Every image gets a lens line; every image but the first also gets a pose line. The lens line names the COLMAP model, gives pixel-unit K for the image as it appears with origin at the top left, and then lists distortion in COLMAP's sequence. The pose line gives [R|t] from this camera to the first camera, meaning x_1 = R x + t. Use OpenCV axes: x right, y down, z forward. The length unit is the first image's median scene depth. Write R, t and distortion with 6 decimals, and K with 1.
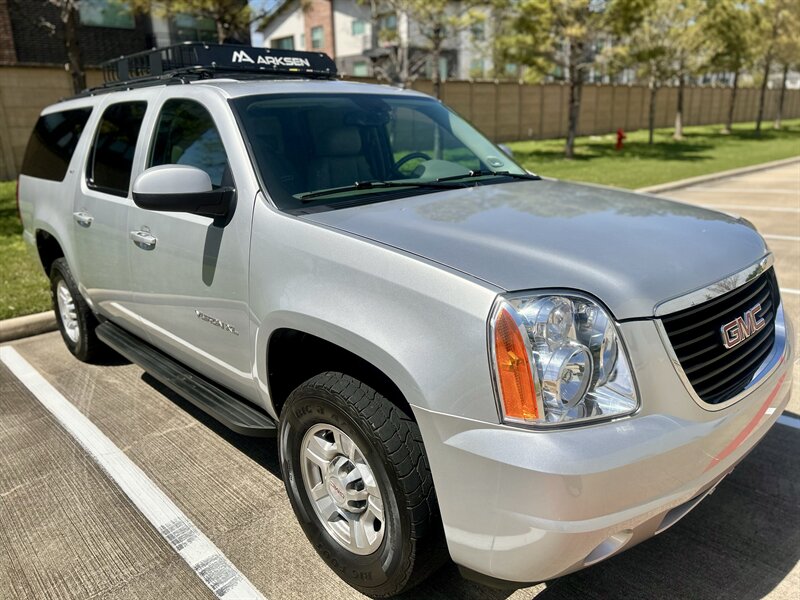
lens RADIAL K [[618.7, 0, 394.2], [0, 618.7, 290.9], [0, 0, 1]] dist [0.044157, -0.055411]
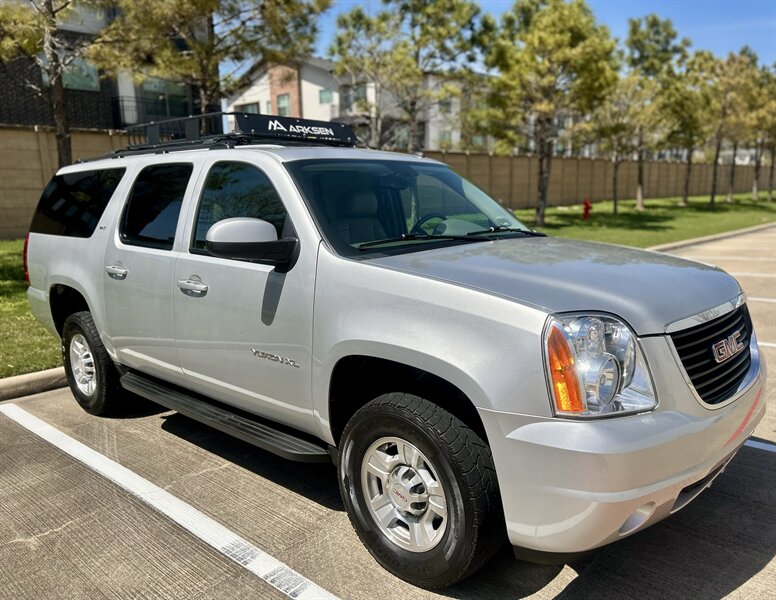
lens RADIAL K [[641.9, 0, 422.7], [0, 641.9, 309.6], [0, 0, 1]] dist [0.033623, -0.033137]
pose [[0.995006, -0.003362, 0.099754, -0.089677], [0.011623, 0.996536, -0.082350, 0.040617], [-0.099132, 0.083098, 0.991598, -0.115644]]
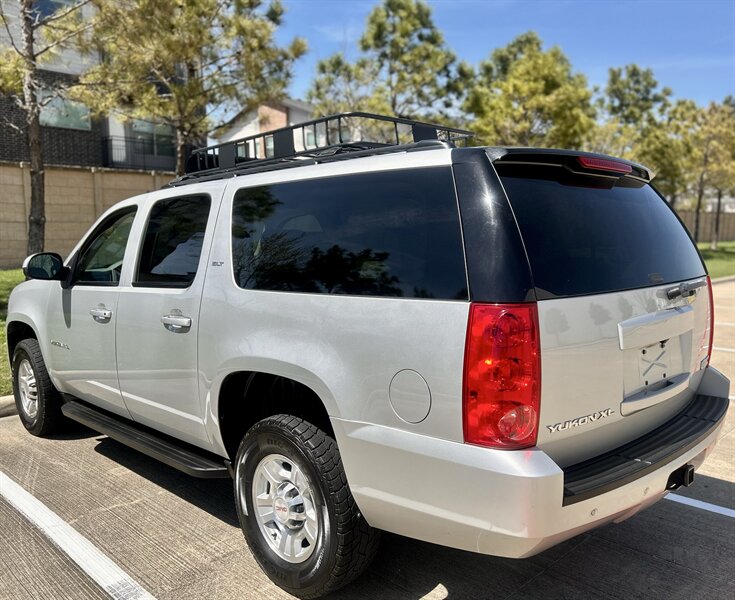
lens RADIAL K [[643.8, 0, 382.2], [0, 643.8, 305.5], [0, 0, 1]] dist [0.014325, 0.003915]
pose [[0.997805, 0.029057, 0.059510, 0.008307], [-0.019868, 0.988556, -0.149541, 0.039171], [-0.063174, 0.148030, 0.986963, -0.122467]]
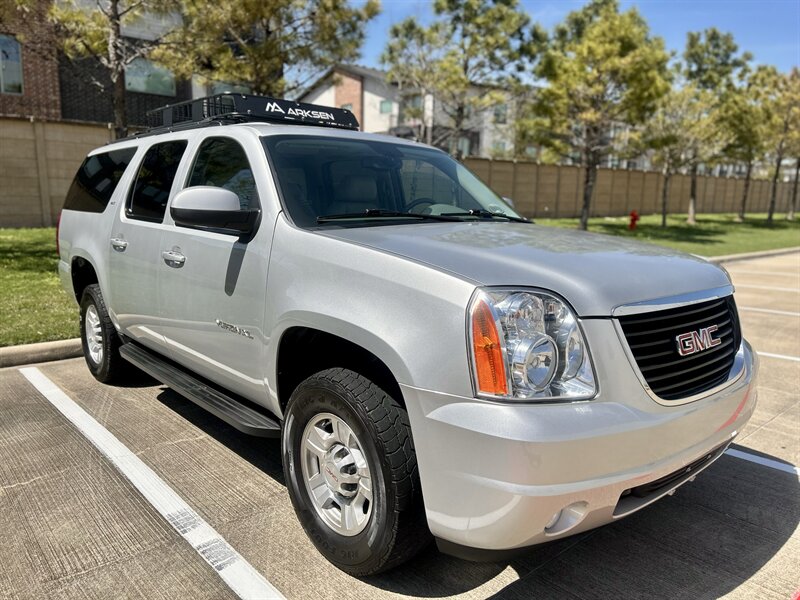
lens RADIAL K [[618.7, 0, 400.8], [0, 618.7, 297.2], [0, 0, 1]] dist [0.044157, -0.055411]
pose [[0.998565, 0.050725, -0.017176, 0.017952], [-0.052270, 0.992948, -0.106406, 0.063518], [0.011657, 0.107151, 0.994174, -0.069036]]
